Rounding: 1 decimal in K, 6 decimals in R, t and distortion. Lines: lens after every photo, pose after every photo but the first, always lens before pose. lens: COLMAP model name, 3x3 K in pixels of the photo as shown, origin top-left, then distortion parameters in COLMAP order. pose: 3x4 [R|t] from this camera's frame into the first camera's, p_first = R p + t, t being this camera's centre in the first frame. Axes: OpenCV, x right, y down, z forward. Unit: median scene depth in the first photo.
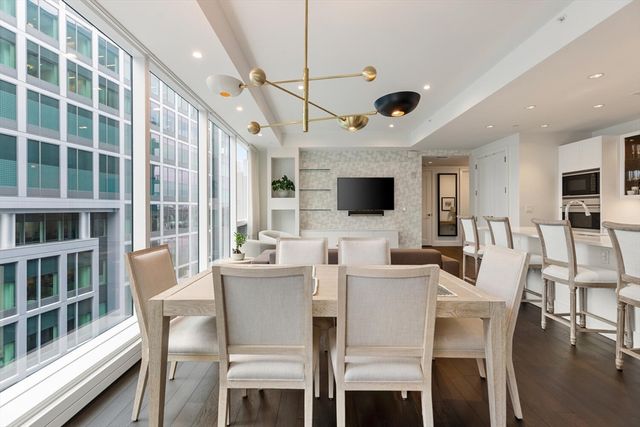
lens RADIAL K [[287.5, 0, 322.6], [0, 287.5, 210.2], [0, 0, 1]] dist [0.001060, -0.000588]
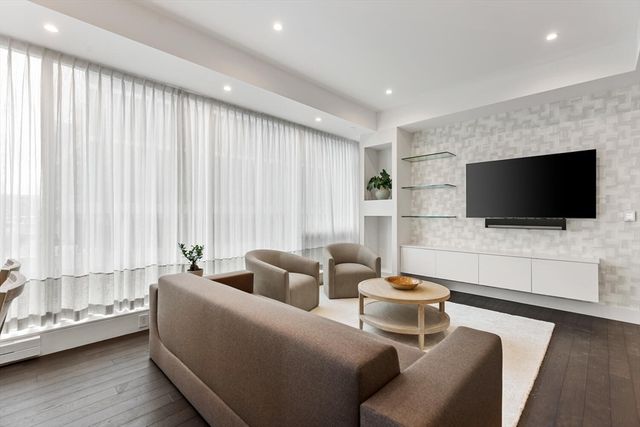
lens RADIAL K [[287.5, 0, 317.1], [0, 287.5, 215.6], [0, 0, 1]] dist [0.001060, -0.000588]
pose [[0.709574, 0.006783, -0.704598, 0.253746], [-0.010607, 0.999943, -0.001056, -0.000126], [0.704551, 0.008223, 0.709606, 0.344076]]
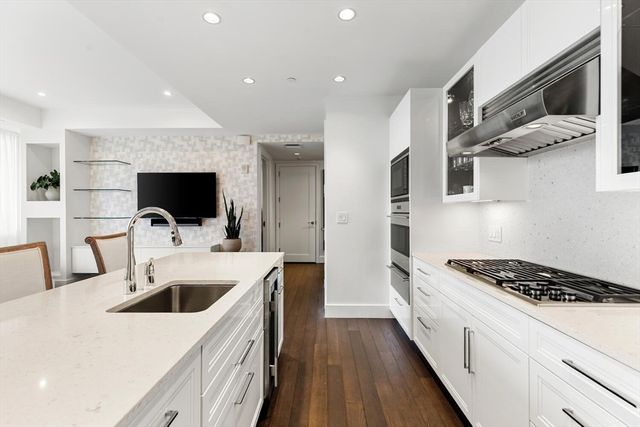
lens RADIAL K [[287.5, 0, 323.0], [0, 287.5, 211.0], [0, 0, 1]] dist [0.001060, -0.000588]
pose [[0.999916, -0.000038, -0.012948, 0.517927], [-0.000087, 0.999953, -0.009698, -0.010728], [0.012948, 0.009699, 0.999869, 0.286844]]
